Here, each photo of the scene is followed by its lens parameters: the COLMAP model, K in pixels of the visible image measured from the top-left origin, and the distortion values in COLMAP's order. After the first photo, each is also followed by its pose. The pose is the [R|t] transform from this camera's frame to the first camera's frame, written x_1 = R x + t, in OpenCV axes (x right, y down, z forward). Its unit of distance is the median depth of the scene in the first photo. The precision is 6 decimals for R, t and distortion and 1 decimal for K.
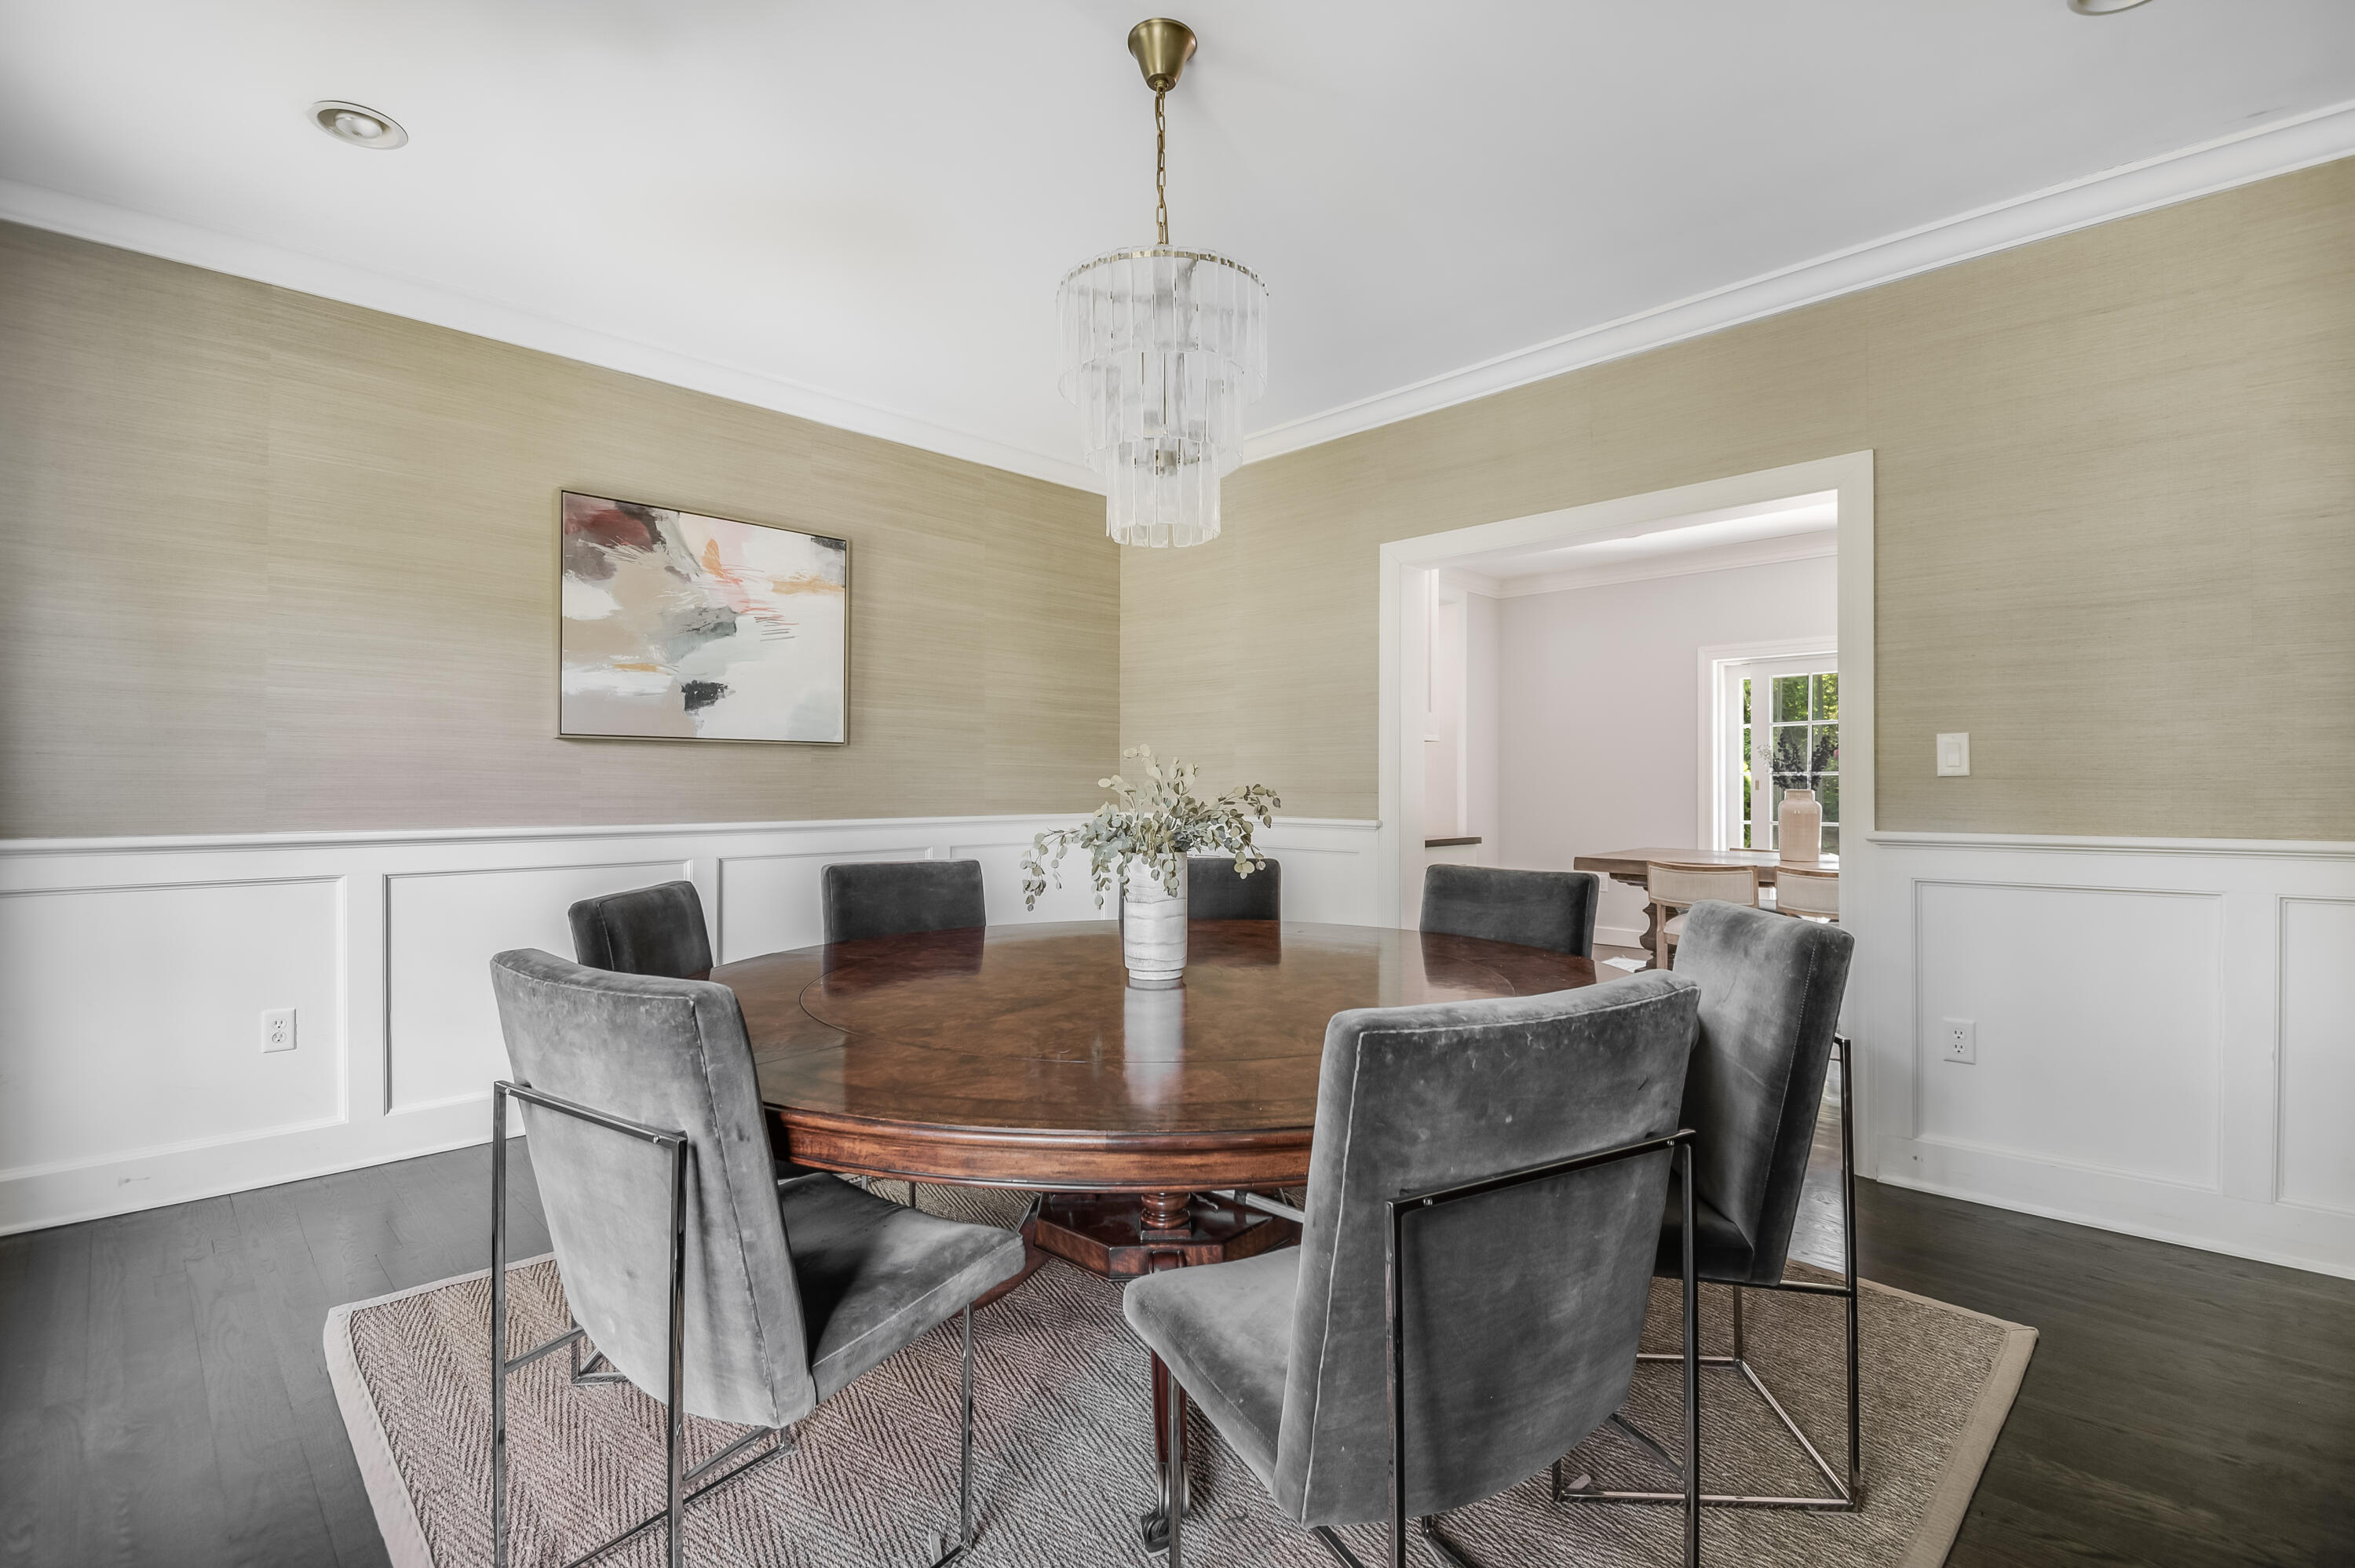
lens RADIAL K [[1104.7, 0, 1177.5], [0, 1104.7, 784.0], [0, 0, 1]] dist [0.000355, 0.000009]
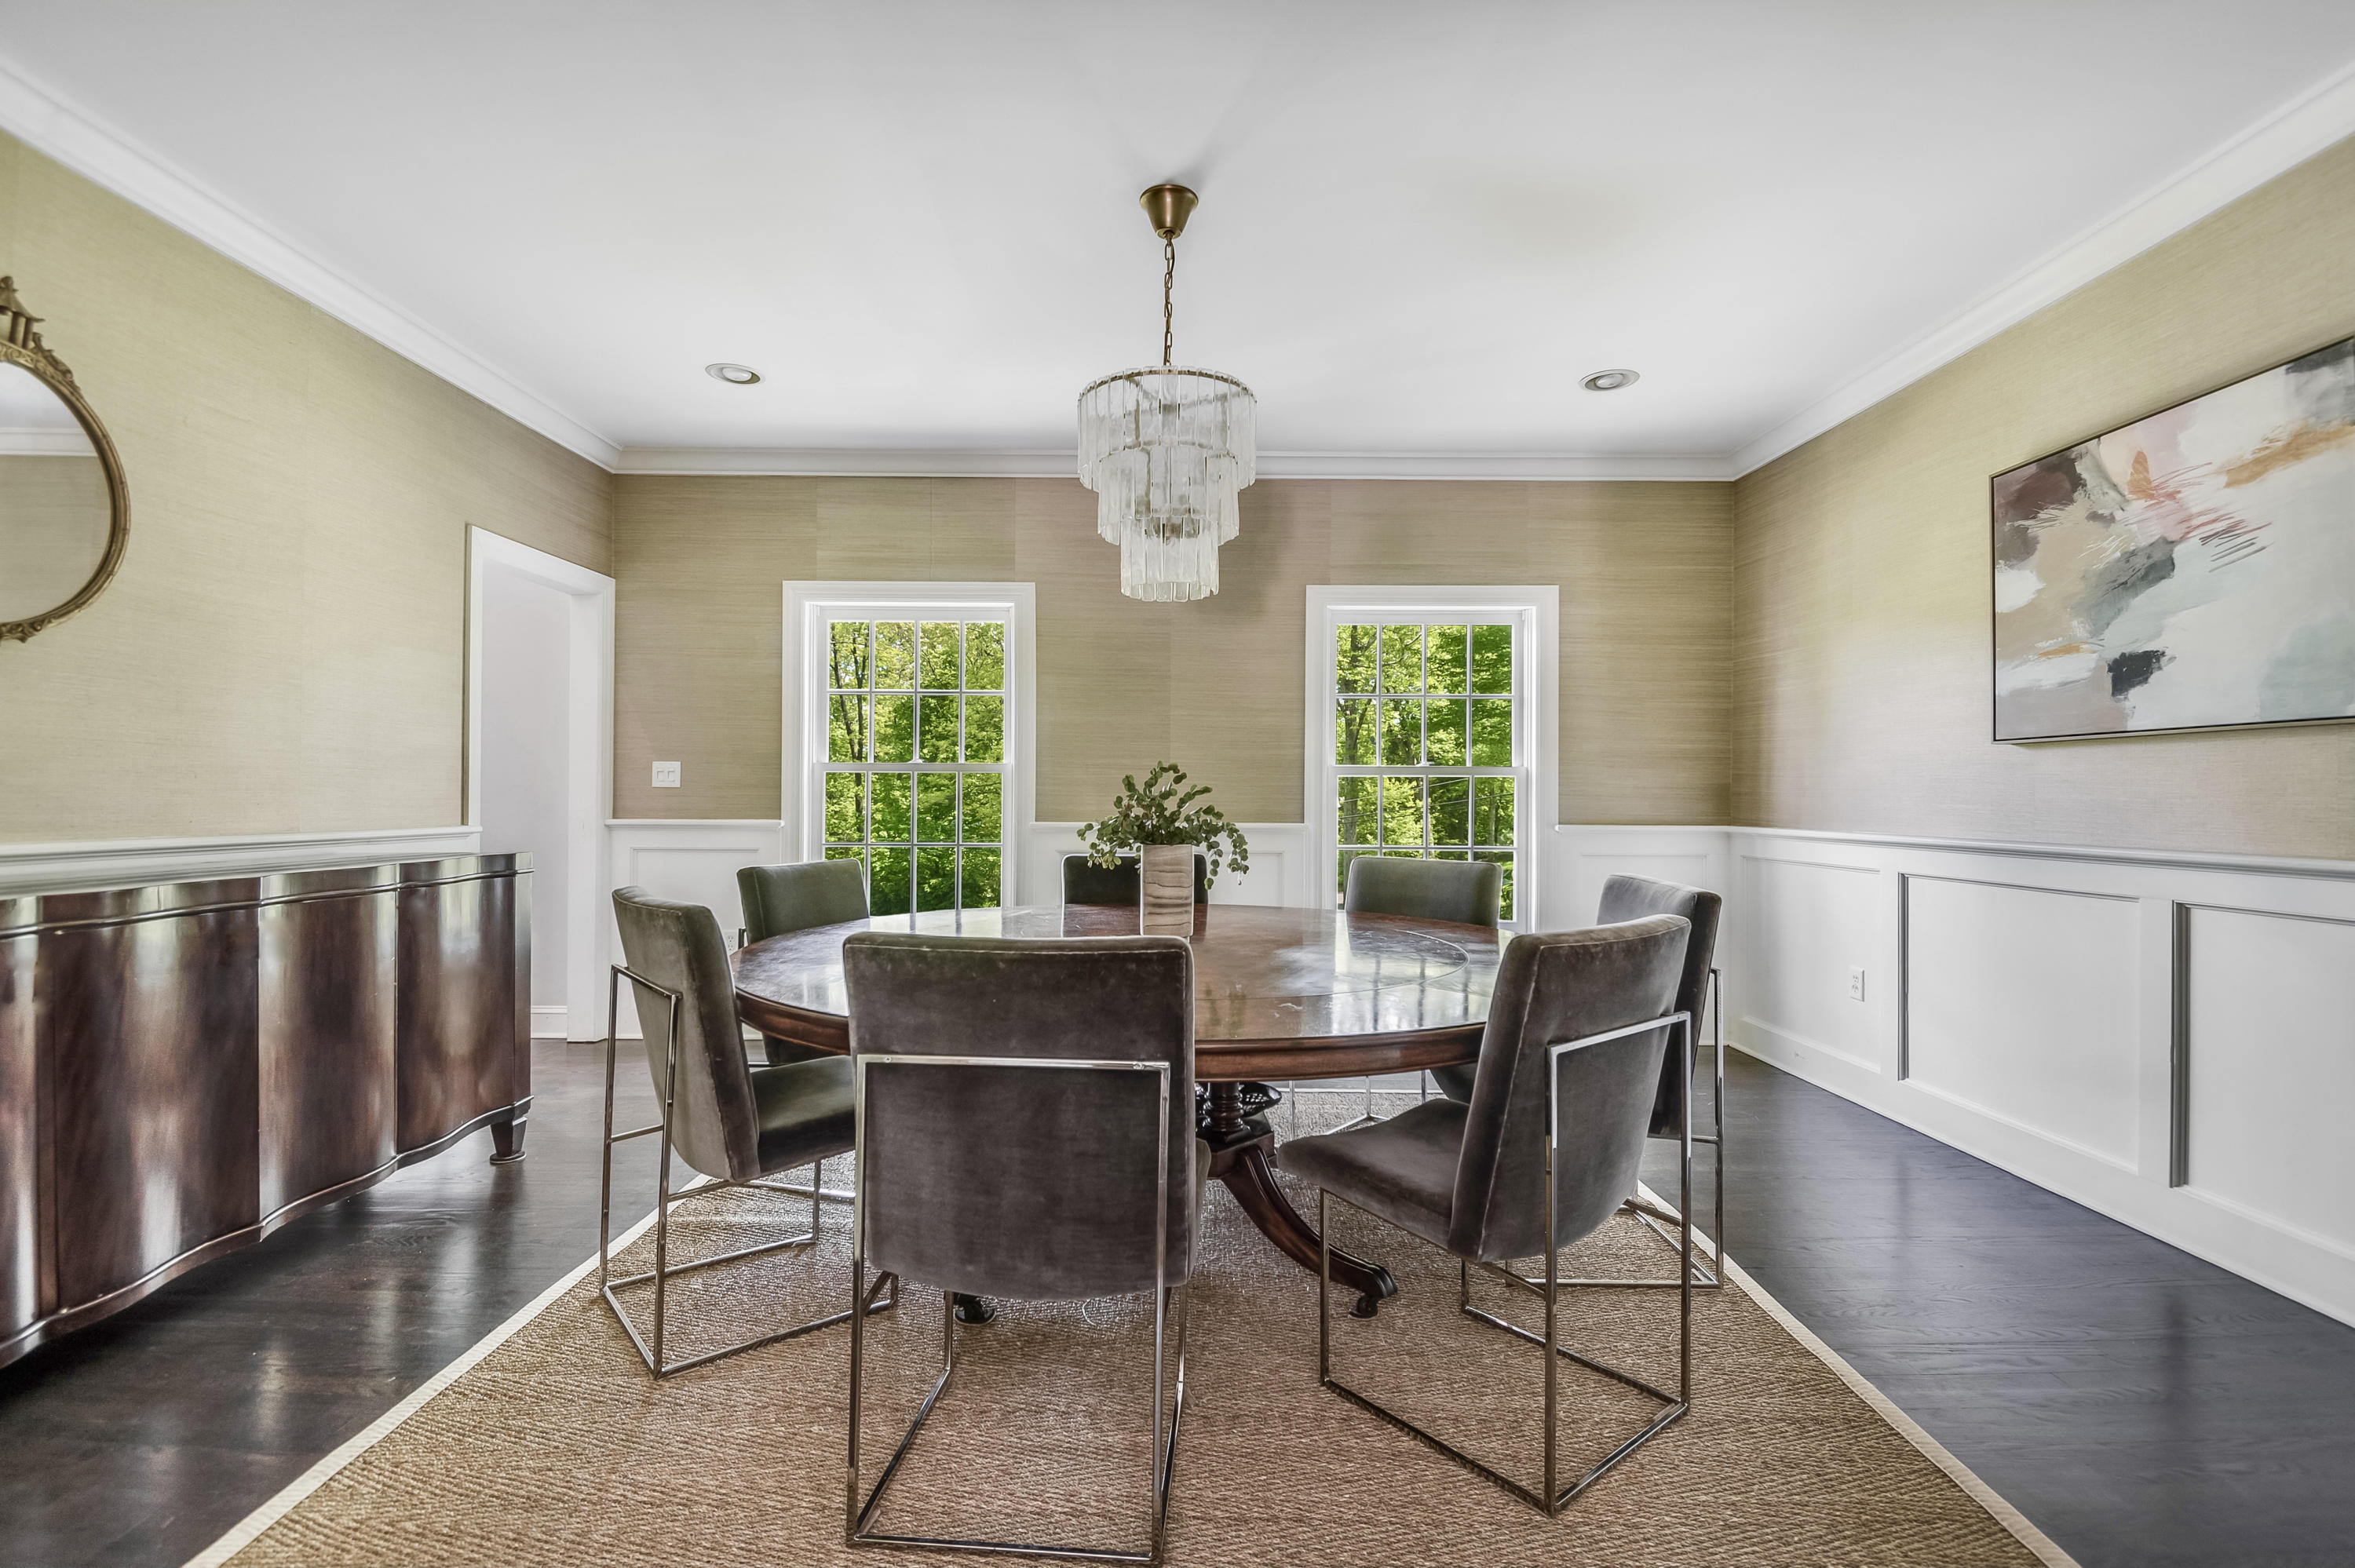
lens RADIAL K [[1104.7, 0, 1177.5], [0, 1104.7, 784.0], [0, 0, 1]] dist [0.000355, 0.000009]
pose [[-0.726535, -0.007927, -0.687084, 0.533983], [0.000304, 0.999930, -0.011858, 0.001863], [0.687130, -0.008824, -0.726481, 1.118967]]
